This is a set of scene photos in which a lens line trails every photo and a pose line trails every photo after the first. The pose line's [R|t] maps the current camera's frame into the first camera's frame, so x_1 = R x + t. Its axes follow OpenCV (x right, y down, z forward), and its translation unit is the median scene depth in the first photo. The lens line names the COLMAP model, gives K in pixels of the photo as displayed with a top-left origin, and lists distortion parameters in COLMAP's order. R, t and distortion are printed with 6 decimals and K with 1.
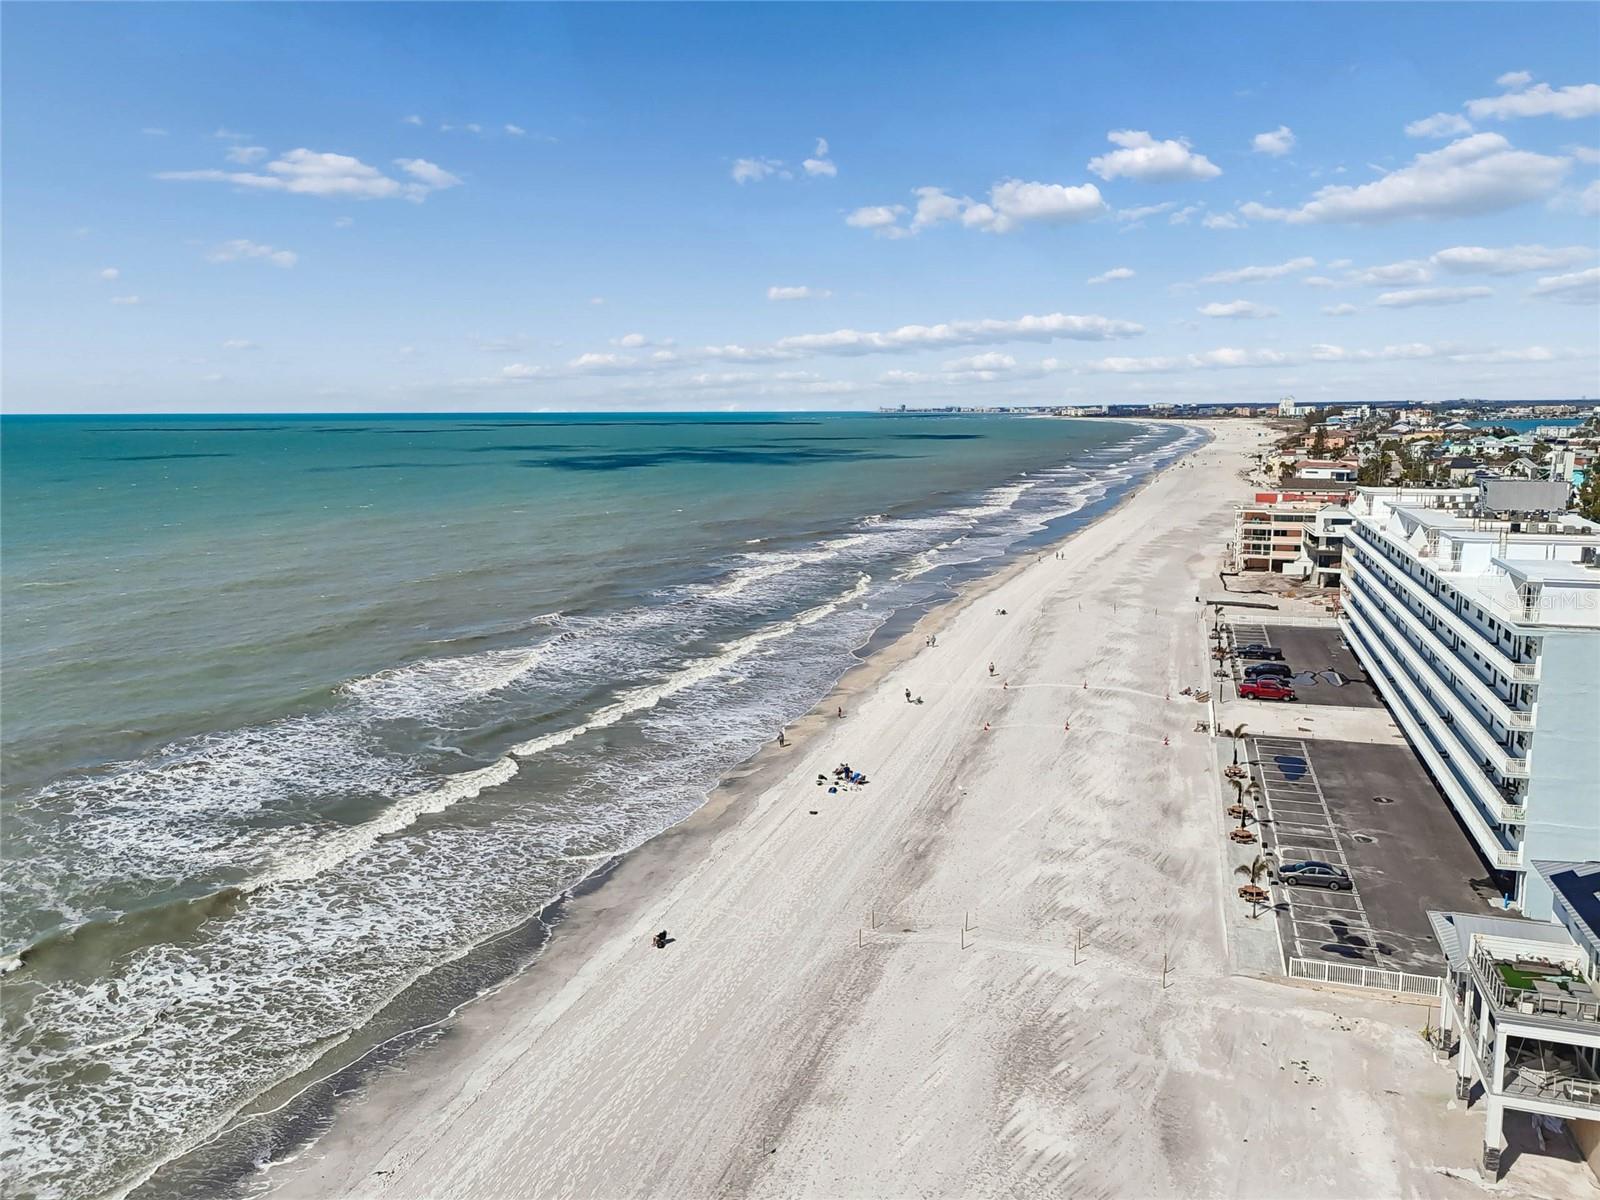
lens RADIAL K [[1078.3, 0, 802.5], [0, 1078.3, 601.0], [0, 0, 1]] dist [0.002512, 0.001323]
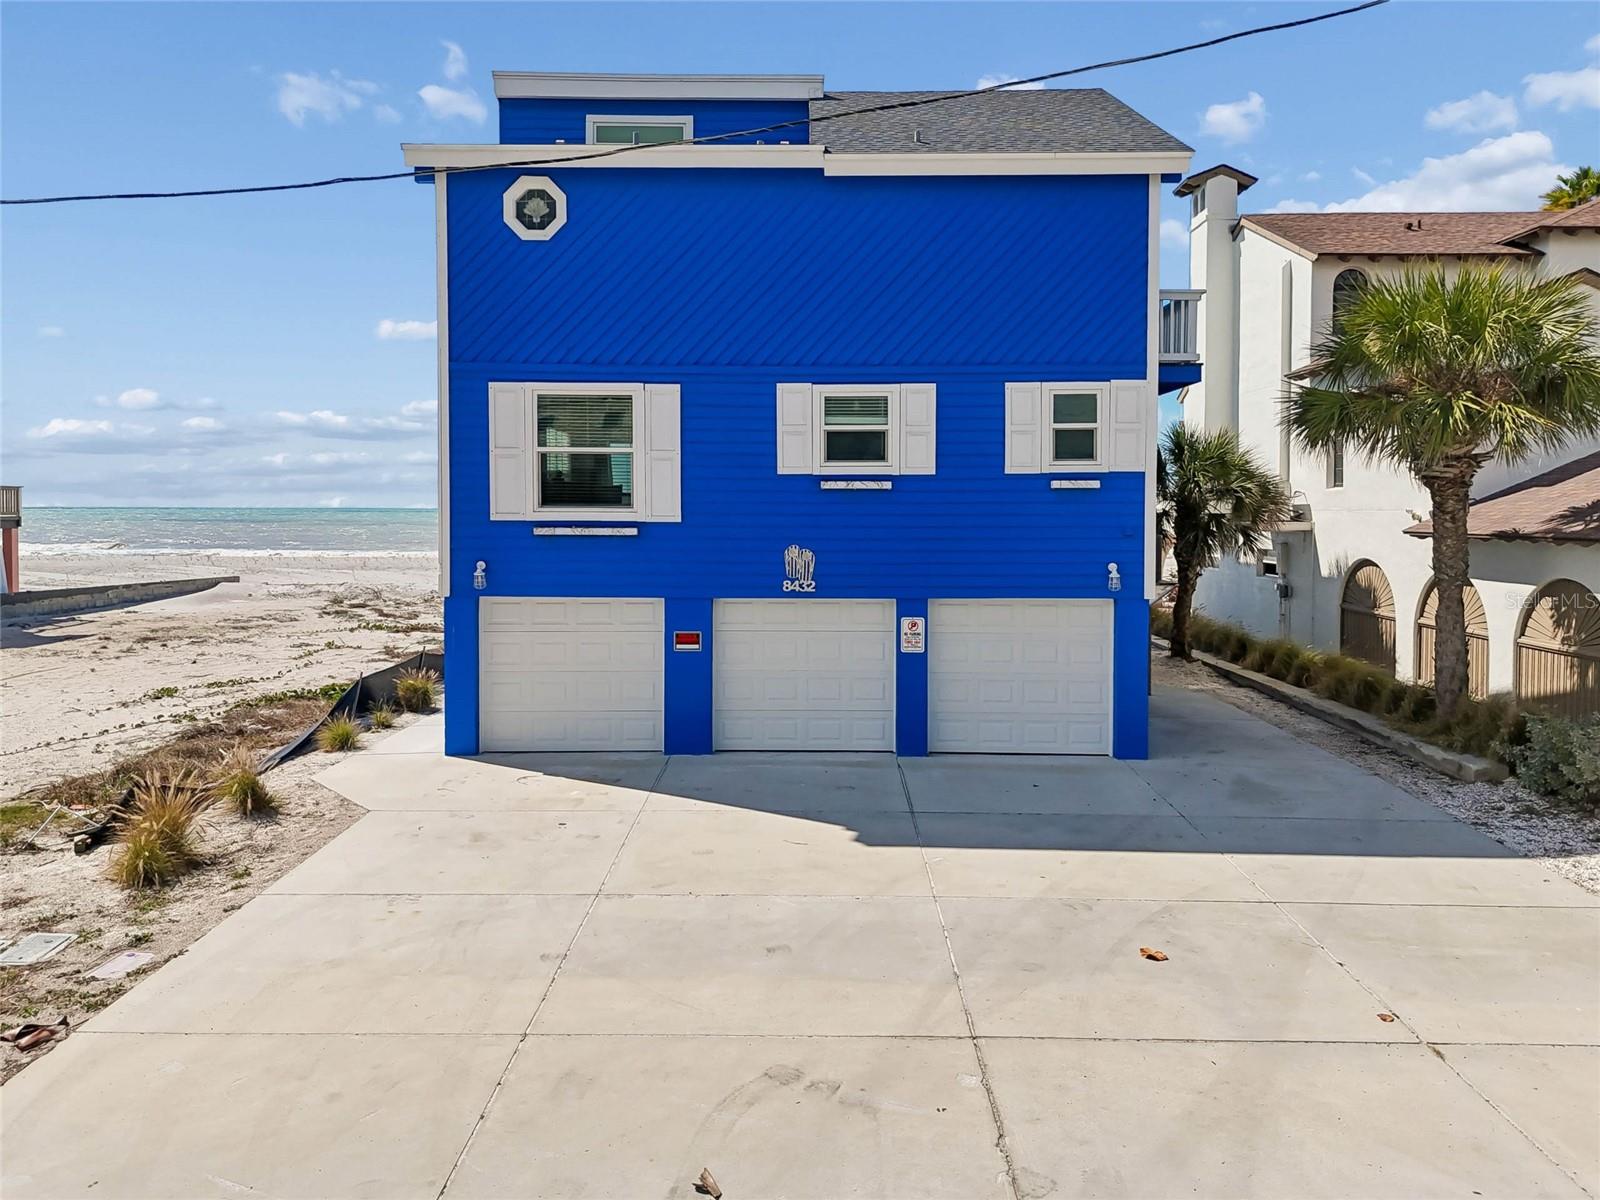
lens RADIAL K [[1078.3, 0, 803.2], [0, 1078.3, 599.2], [0, 0, 1]] dist [0.002512, 0.001323]
pose [[0.957351, -0.037094, 0.286535, 0.019145], [0.043521, 0.998923, -0.016094, -0.139625], [-0.285630, 0.027878, 0.957935, 0.439927]]
